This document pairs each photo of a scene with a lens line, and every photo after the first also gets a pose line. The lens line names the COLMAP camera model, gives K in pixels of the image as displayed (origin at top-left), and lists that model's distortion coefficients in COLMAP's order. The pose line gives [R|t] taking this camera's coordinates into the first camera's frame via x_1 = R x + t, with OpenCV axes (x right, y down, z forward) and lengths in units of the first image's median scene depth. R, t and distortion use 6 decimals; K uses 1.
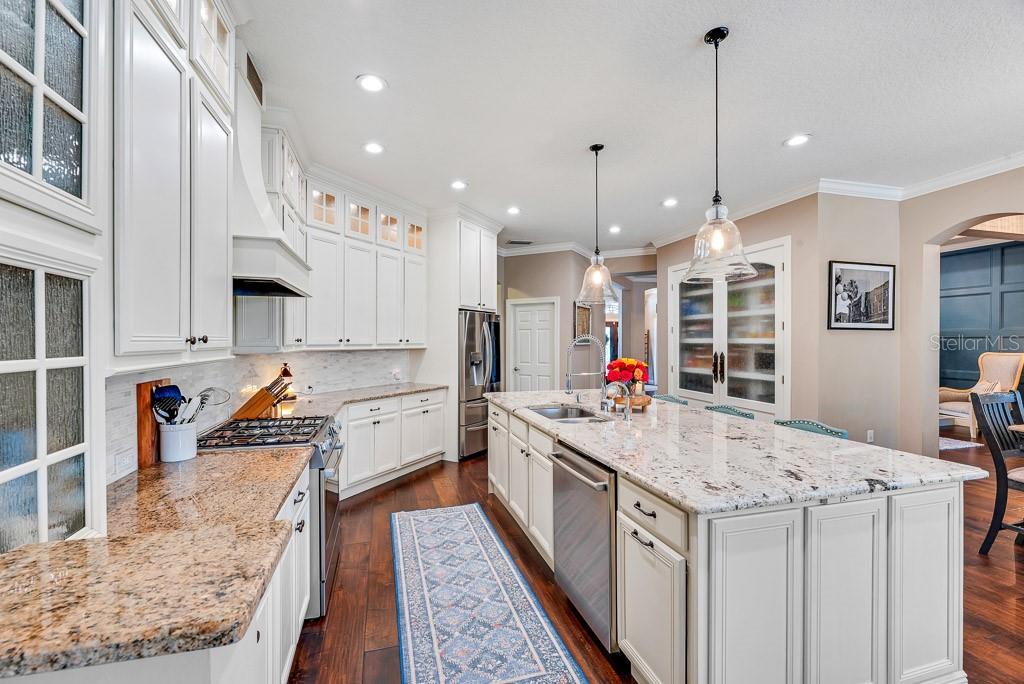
lens RADIAL K [[421.5, 0, 489.9], [0, 421.5, 343.1], [0, 0, 1]] dist [-0.004070, 0.001065]
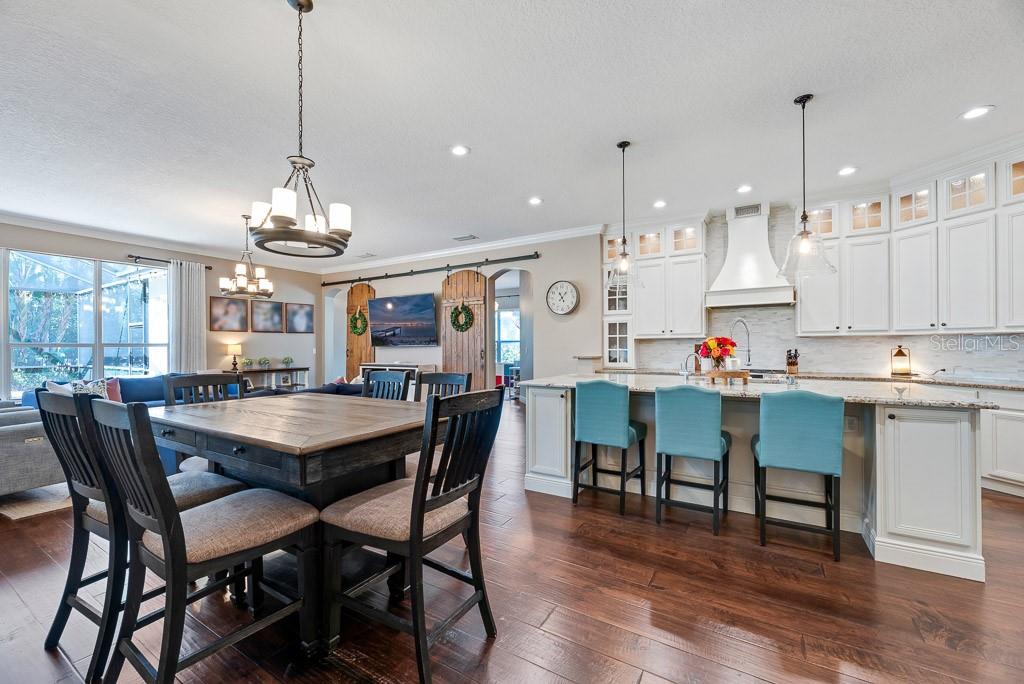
lens RADIAL K [[421.5, 0, 507.9], [0, 421.5, 340.5], [0, 0, 1]] dist [-0.004070, 0.001065]
pose [[-0.714866, -0.006371, -0.699232, 1.013687], [0.000932, 0.999949, -0.010064, 0.038205], [0.699261, -0.007846, -0.714824, 0.923030]]
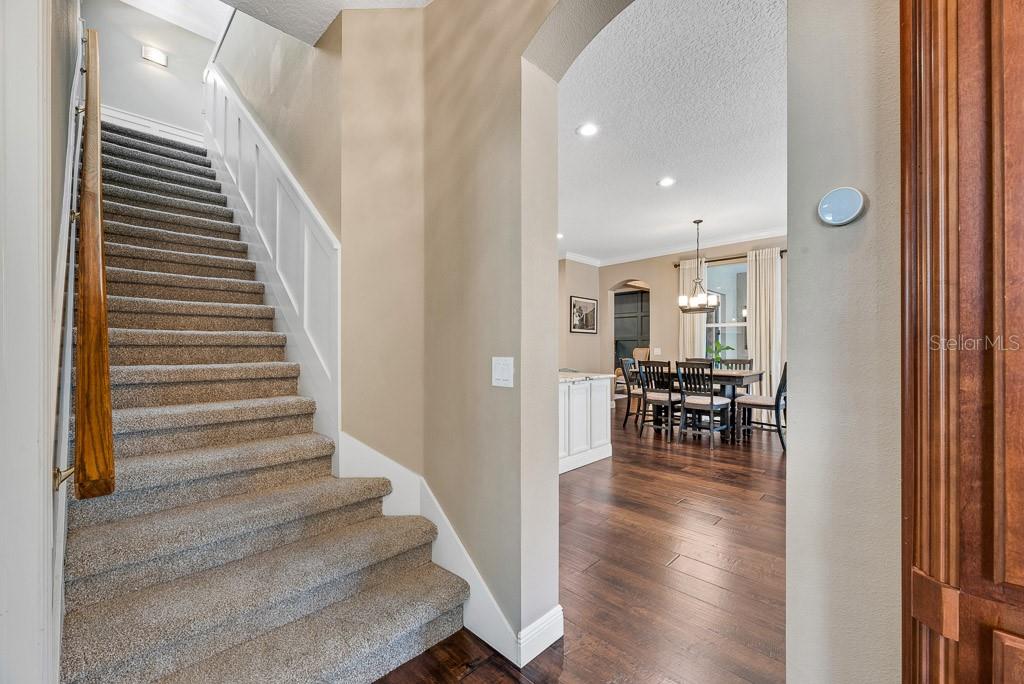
lens RADIAL K [[421.5, 0, 513.6], [0, 421.5, 346.2], [0, 0, 1]] dist [-0.004070, 0.001065]
pose [[0.849822, 0.000023, 0.527070, -0.371994], [0.005917, 0.999937, -0.009584, 0.042616], [-0.527037, 0.011263, 0.849768, -0.428758]]
